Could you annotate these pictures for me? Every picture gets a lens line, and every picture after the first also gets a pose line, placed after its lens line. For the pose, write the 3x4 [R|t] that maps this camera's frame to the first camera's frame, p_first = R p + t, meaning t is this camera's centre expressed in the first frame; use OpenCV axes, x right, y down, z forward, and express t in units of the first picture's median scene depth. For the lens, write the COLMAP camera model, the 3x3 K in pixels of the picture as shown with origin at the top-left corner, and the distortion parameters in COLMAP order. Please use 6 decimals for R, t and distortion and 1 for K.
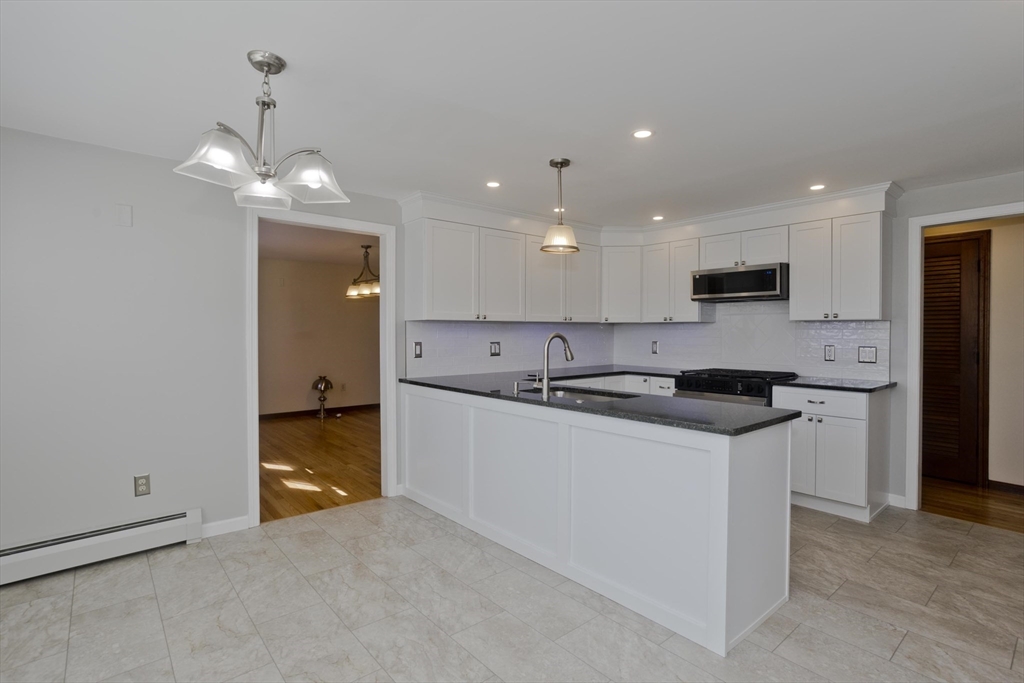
lens RADIAL K [[489.8, 0, 525.8], [0, 489.8, 333.7], [0, 0, 1]] dist [-0.013366, 0.007419]
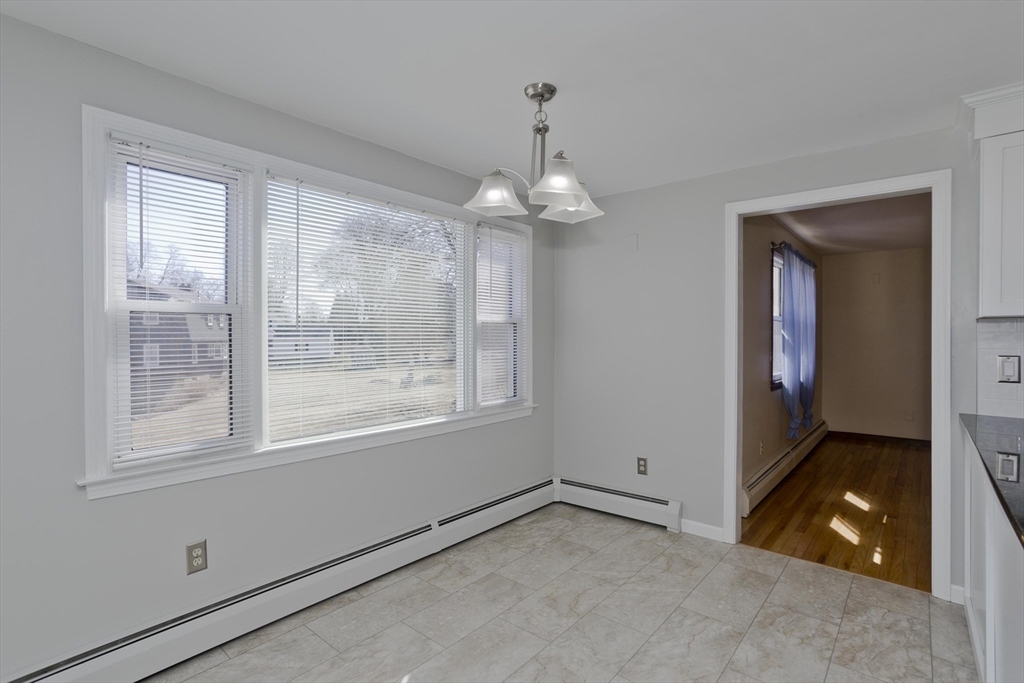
lens RADIAL K [[489.8, 0, 512.2], [0, 489.8, 341.9], [0, 0, 1]] dist [-0.013366, 0.007419]
pose [[0.159416, 0.002077, -0.987209, 0.343897], [0.000689, 0.999997, 0.002216, 0.001552], [0.987211, -0.001034, 0.159414, 0.474902]]
